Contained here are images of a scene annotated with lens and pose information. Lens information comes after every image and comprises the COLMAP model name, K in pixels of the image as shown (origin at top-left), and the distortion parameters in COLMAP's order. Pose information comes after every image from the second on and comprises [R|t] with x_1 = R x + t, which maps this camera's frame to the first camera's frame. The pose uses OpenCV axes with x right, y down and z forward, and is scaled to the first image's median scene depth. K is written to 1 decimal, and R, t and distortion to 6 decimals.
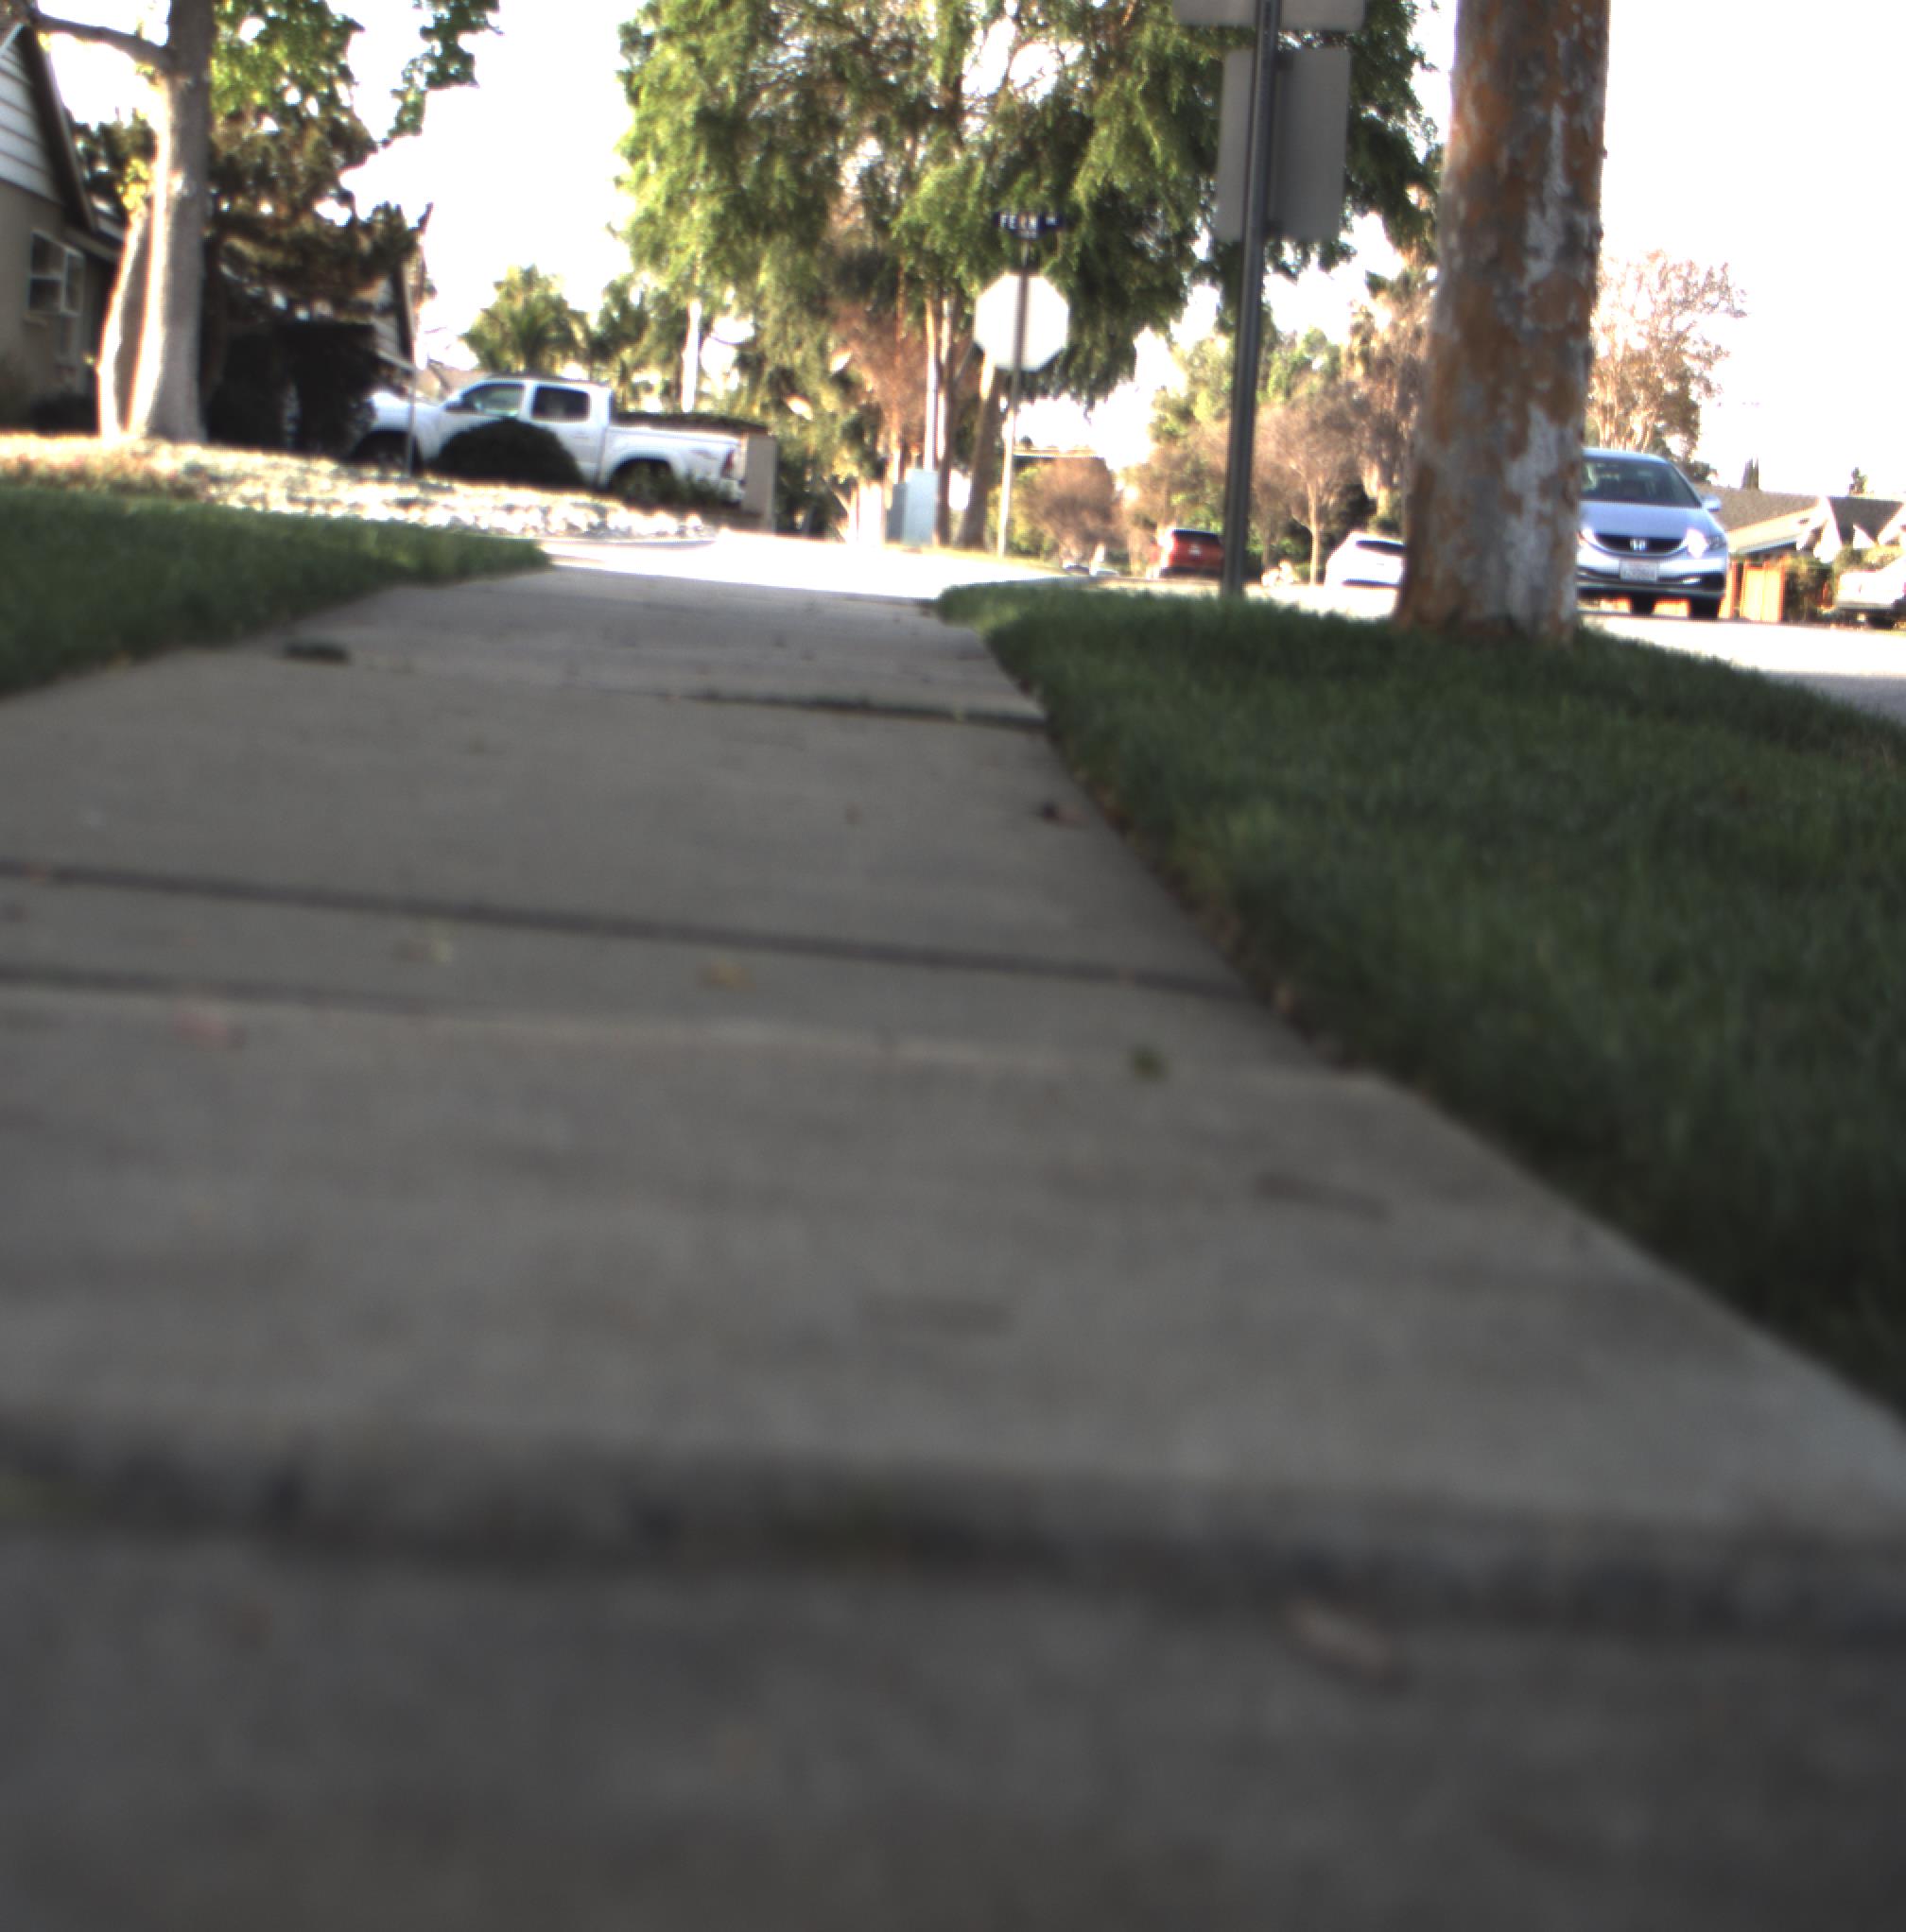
lens RADIAL K [[4414.3, 0, 724.8], [0, 4414.3, 958.8], [0, 0, 1]] dist [-0.165165, 0.920007]
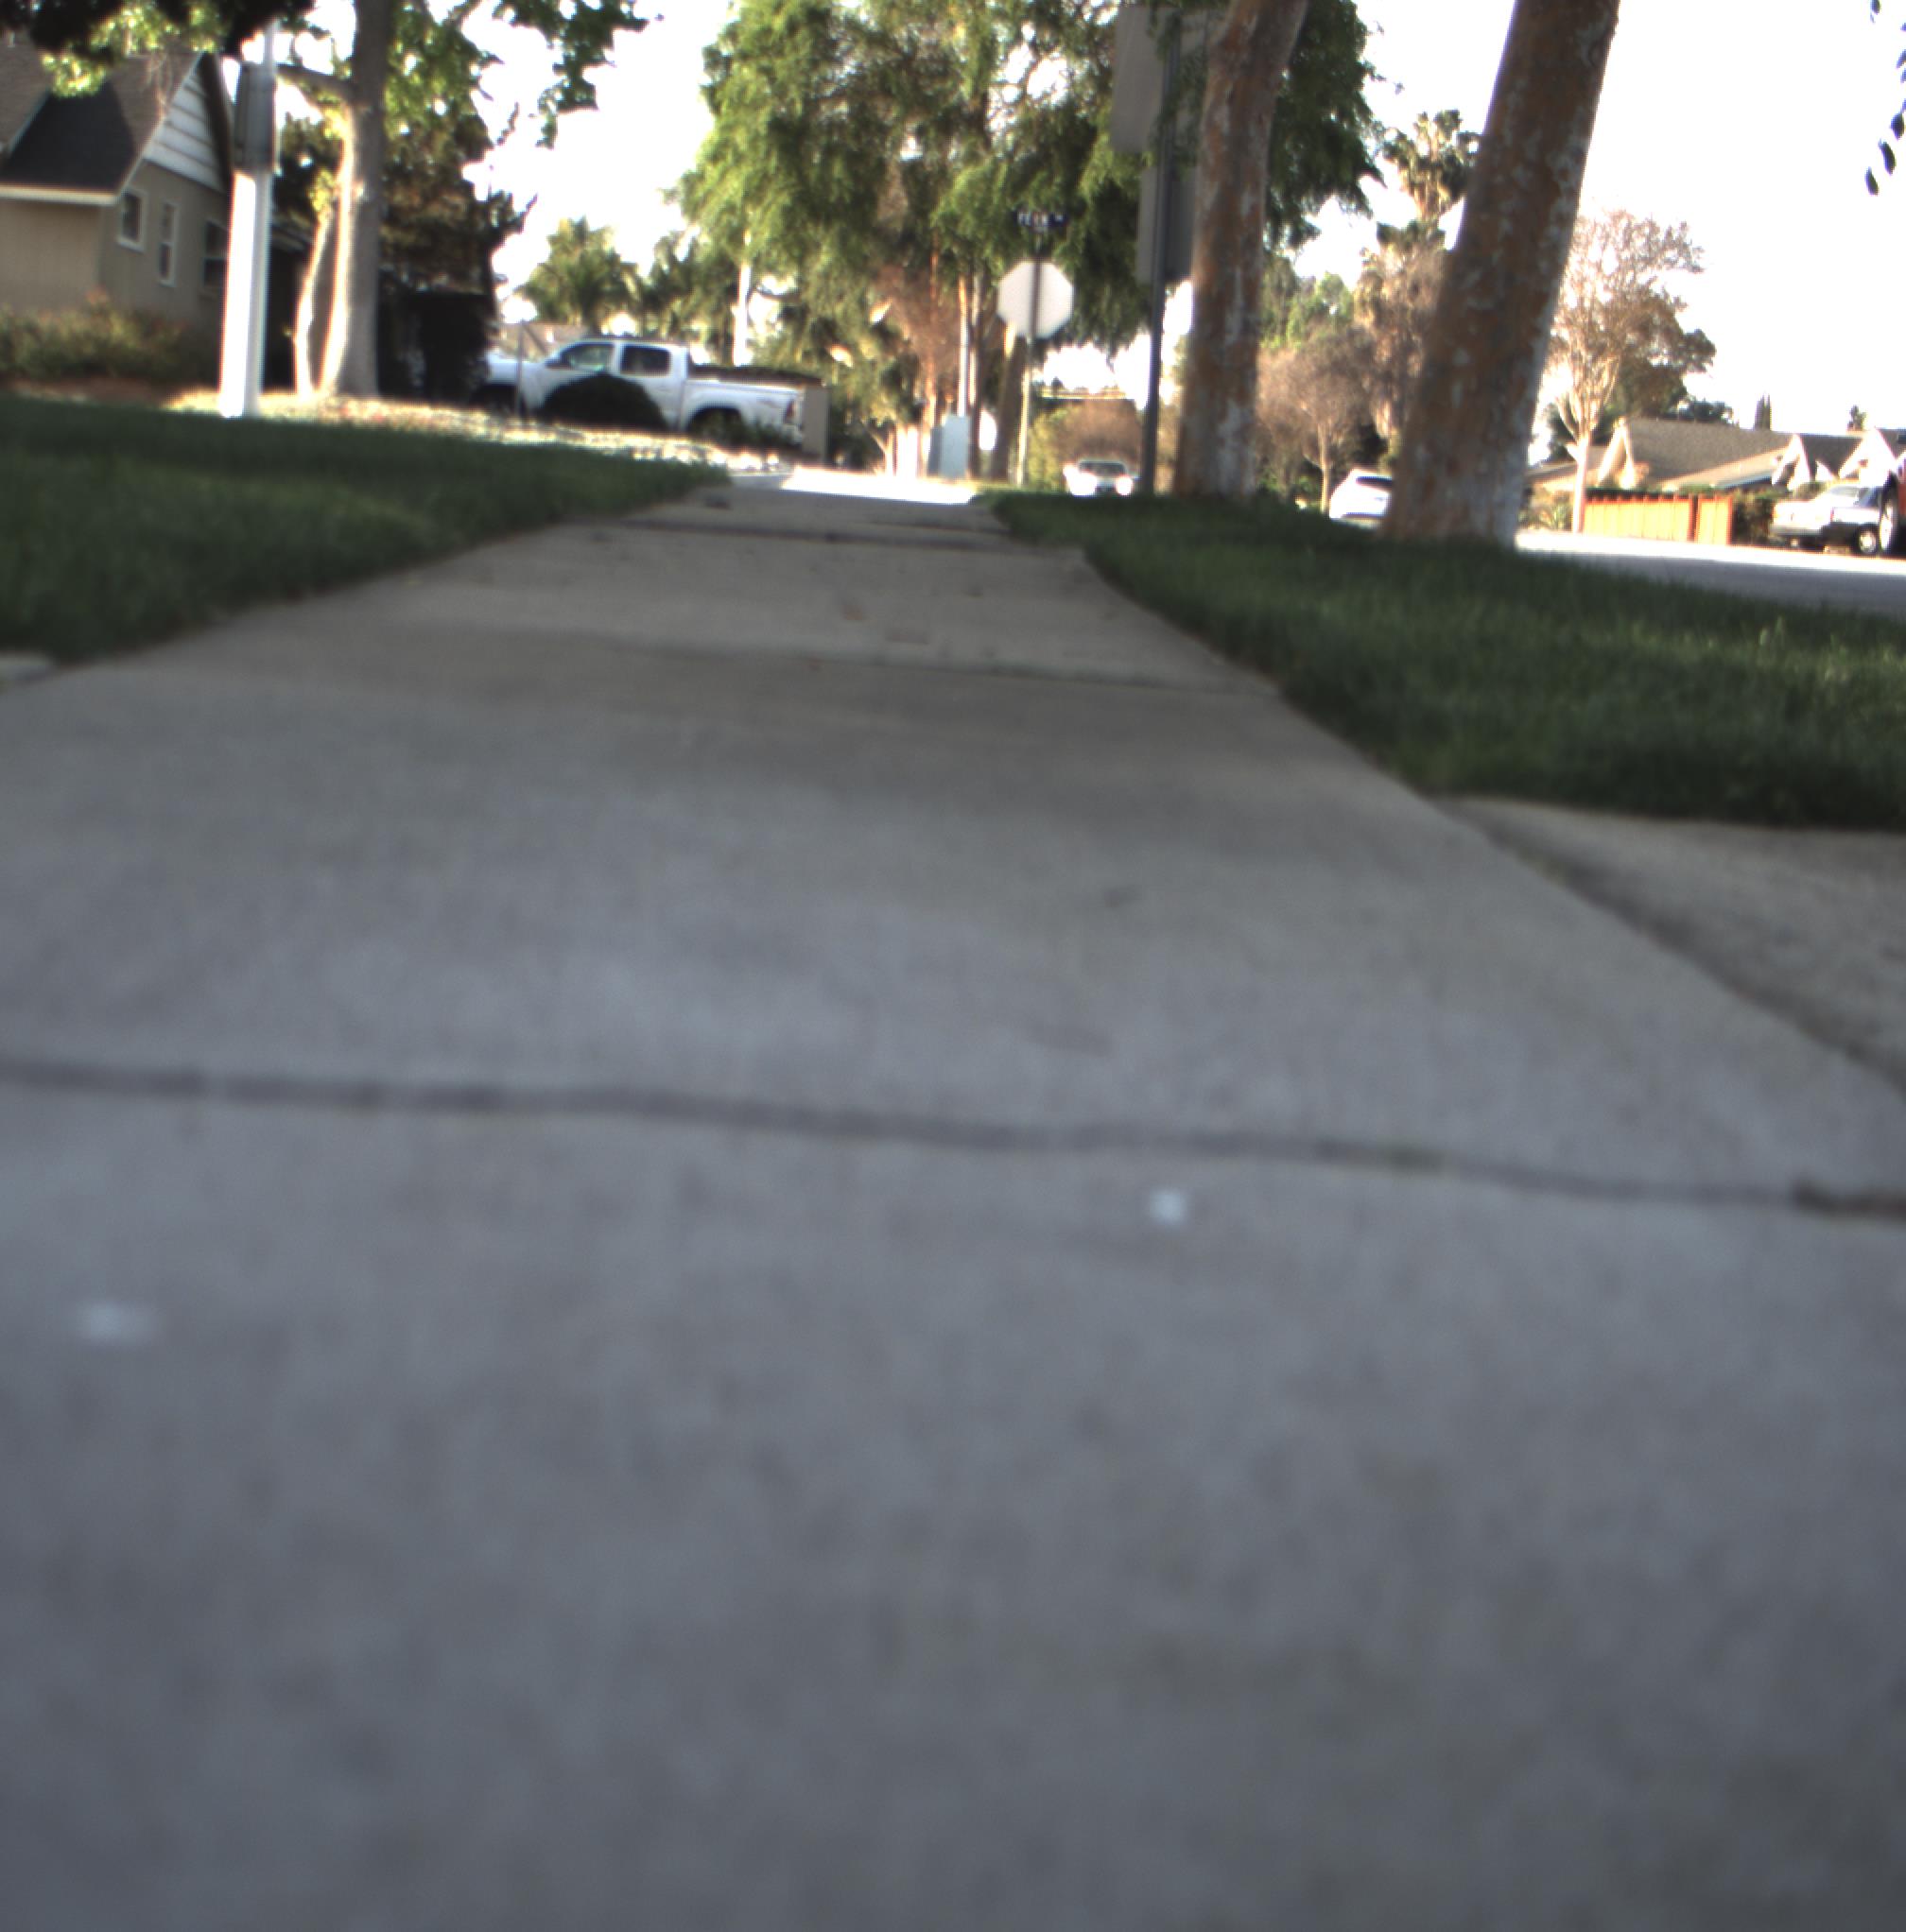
lens RADIAL K [[4414.3, 0, 724.8], [0, 4414.3, 958.8], [0, 0, 1]] dist [-0.165165, 0.920007]
pose [[0.999959, -0.004246, -0.007950, -0.008085], [0.004348, 0.999907, 0.012902, 0.018066], [0.007895, -0.012936, 0.999885, -0.173840]]
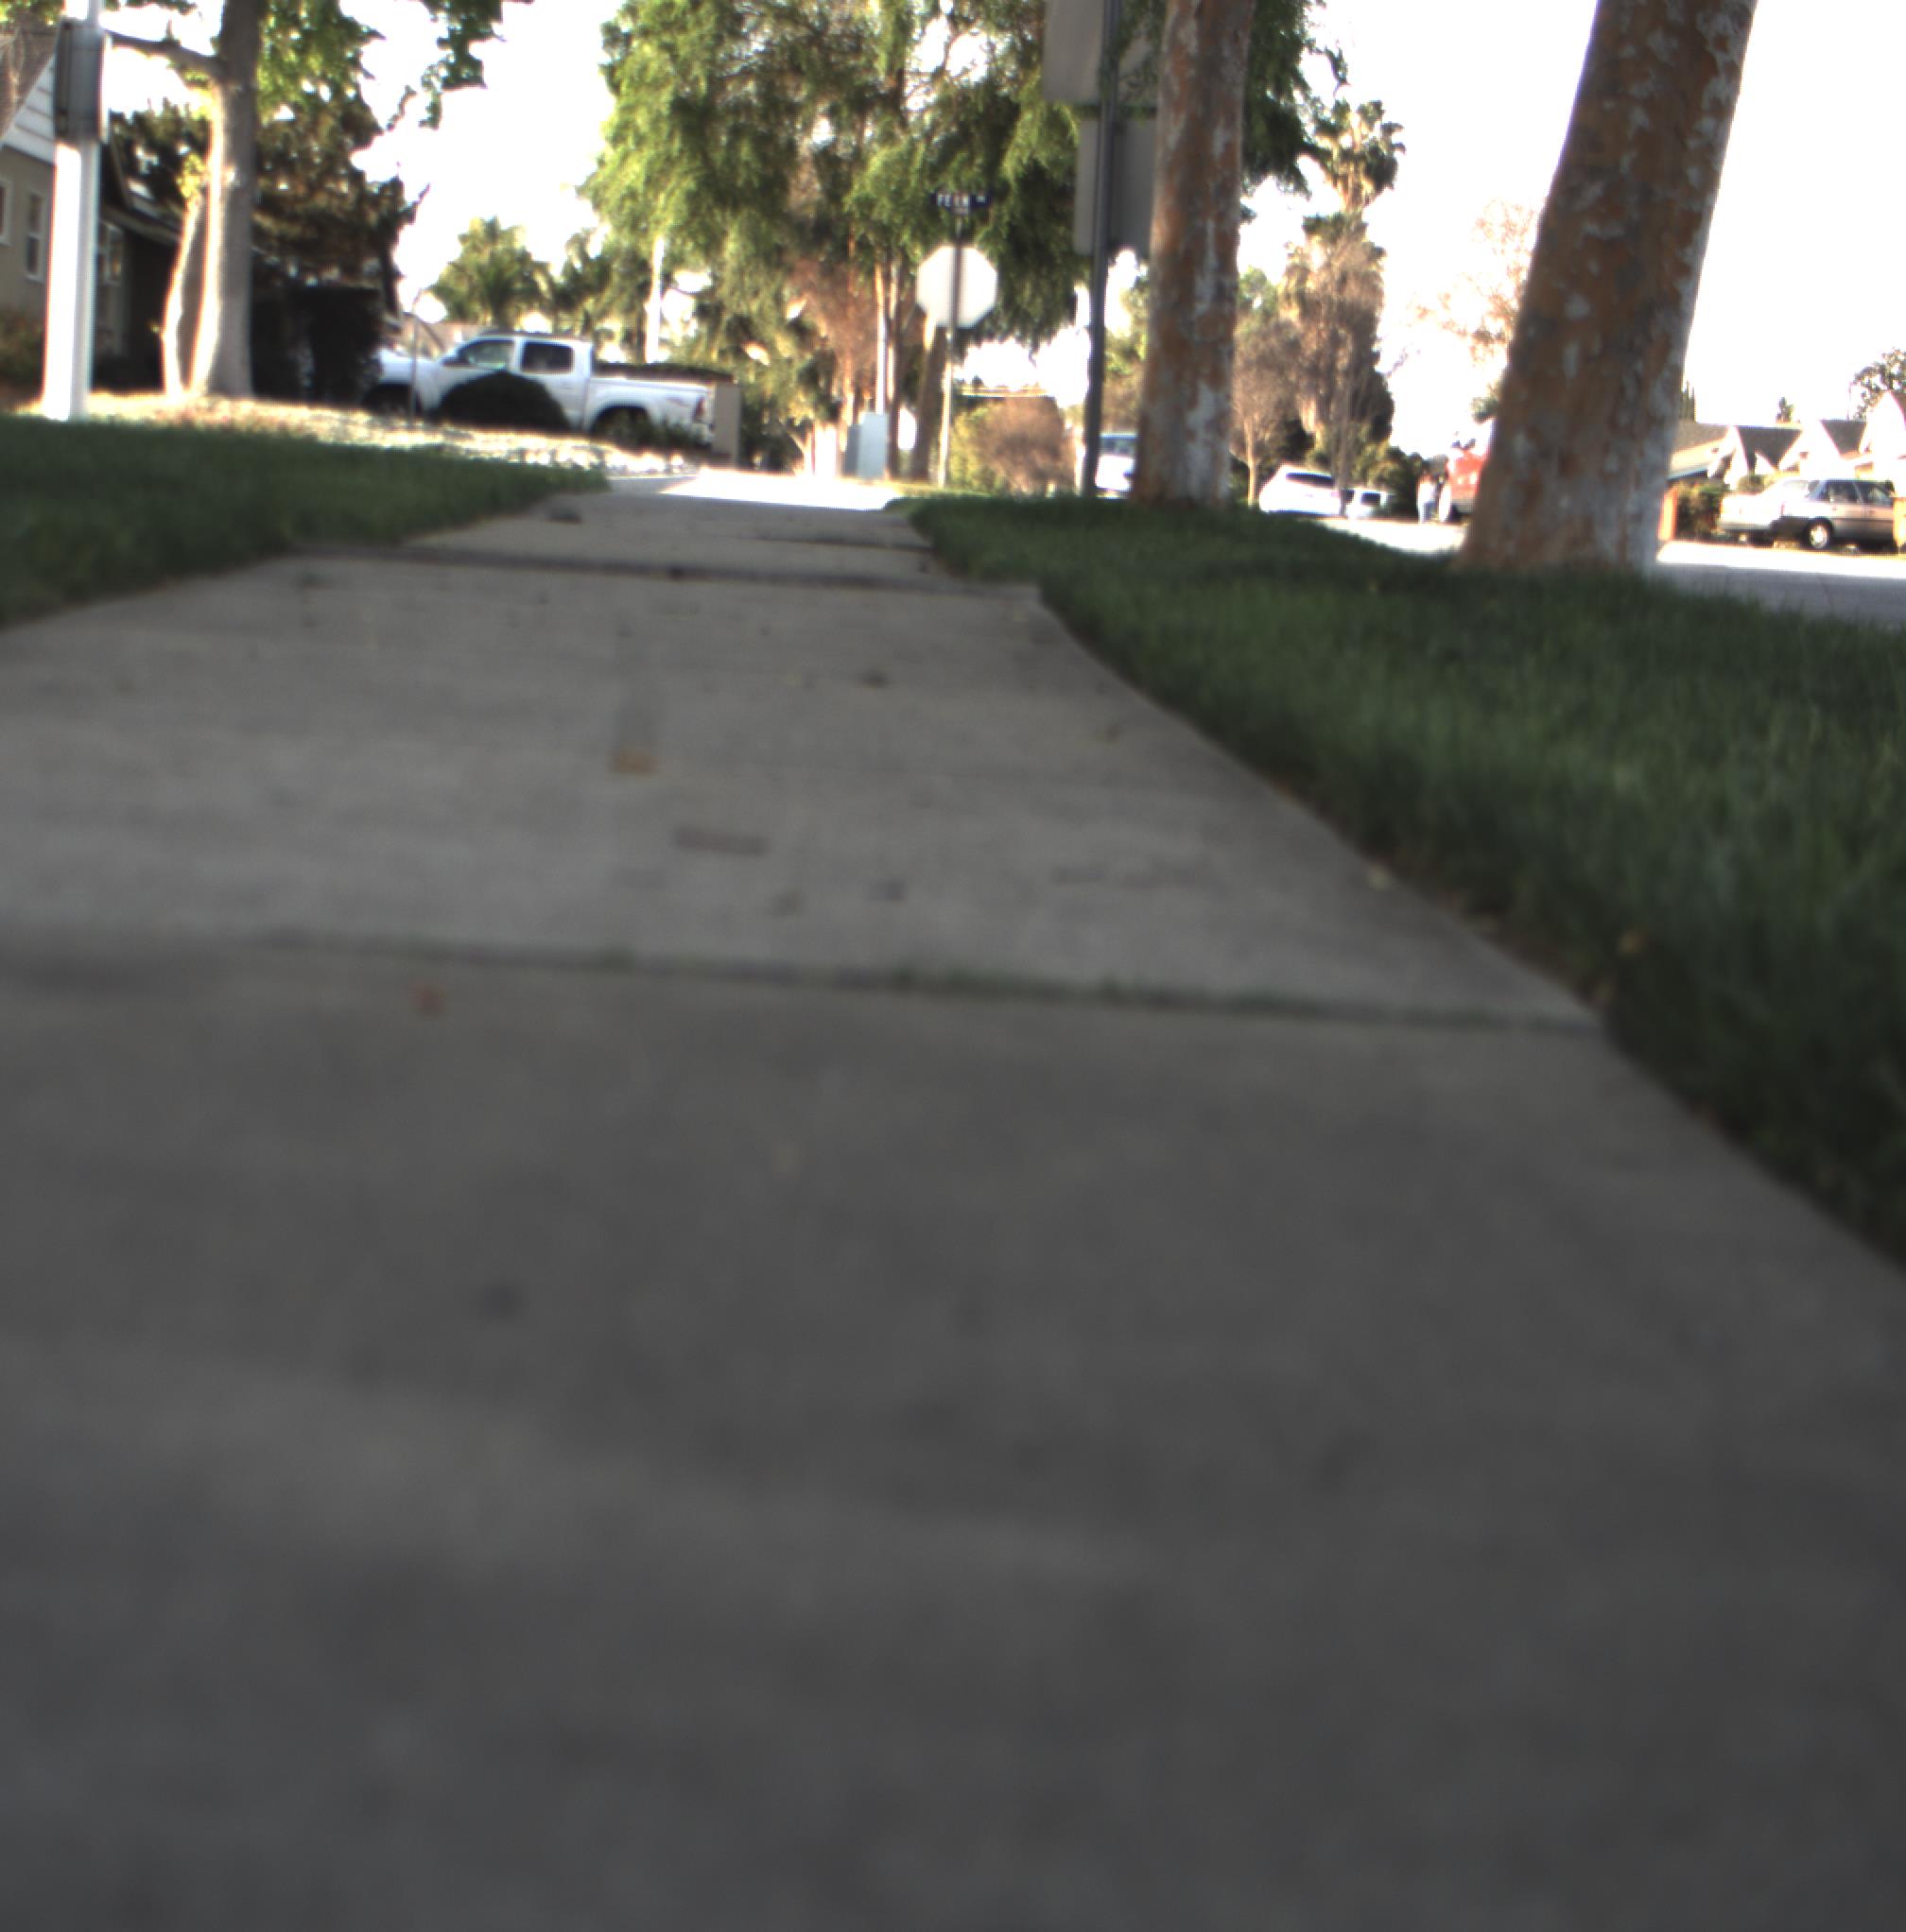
lens RADIAL K [[4414.3, 0, 724.8], [0, 4414.3, 958.8], [0, 0, 1]] dist [-0.165165, 0.920007]
pose [[0.999862, -0.014034, 0.008911, -0.004777], [0.013919, 0.999820, 0.012863, 0.012199], [-0.009090, -0.012738, 0.999878, -0.115239]]
